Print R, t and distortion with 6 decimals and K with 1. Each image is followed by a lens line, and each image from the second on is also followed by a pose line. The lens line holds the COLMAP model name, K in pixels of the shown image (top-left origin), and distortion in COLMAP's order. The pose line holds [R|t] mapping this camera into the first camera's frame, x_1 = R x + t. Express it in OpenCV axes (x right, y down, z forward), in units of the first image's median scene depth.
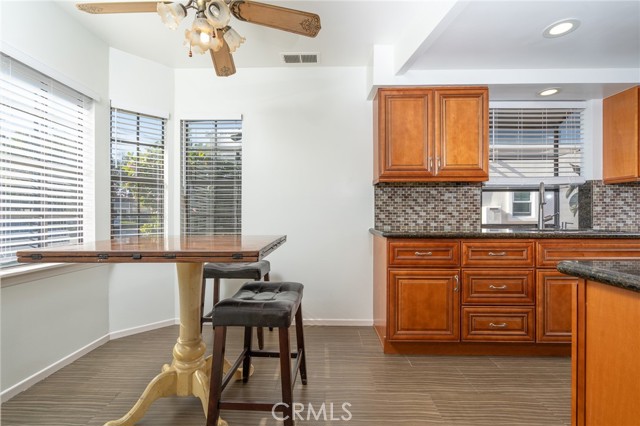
lens RADIAL K [[291.5, 0, 317.5], [0, 291.5, 213.6], [0, 0, 1]] dist [0.000744, -0.000510]
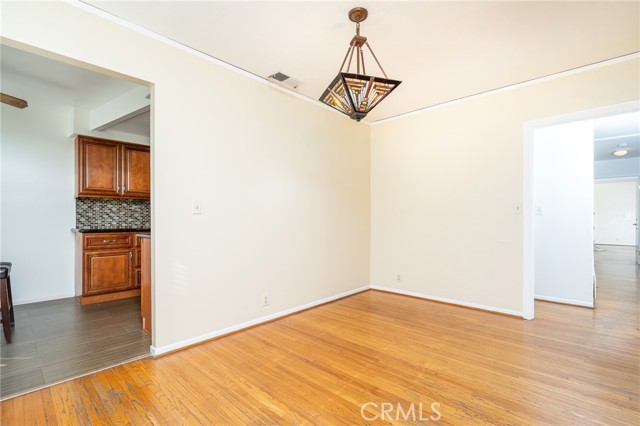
lens RADIAL K [[291.5, 0, 323.5], [0, 291.5, 216.4], [0, 0, 1]] dist [0.000744, -0.000510]
pose [[0.661829, 0.003959, 0.749645, -0.083387], [0.004209, 0.999951, -0.008997, 0.011359], [-0.749643, 0.009110, 0.661779, -0.982369]]
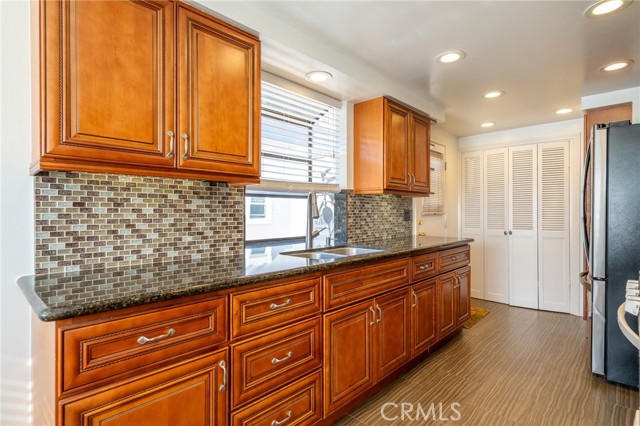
lens RADIAL K [[329.2, 0, 319.2], [0, 329.2, 212.0], [0, 0, 1]] dist [0.001807, -0.001738]
pose [[0.674937, -0.000100, 0.737876, 0.136840], [-0.002814, 0.999992, 0.002709, -0.052432], [-0.737870, -0.003905, 0.674931, 0.413646]]
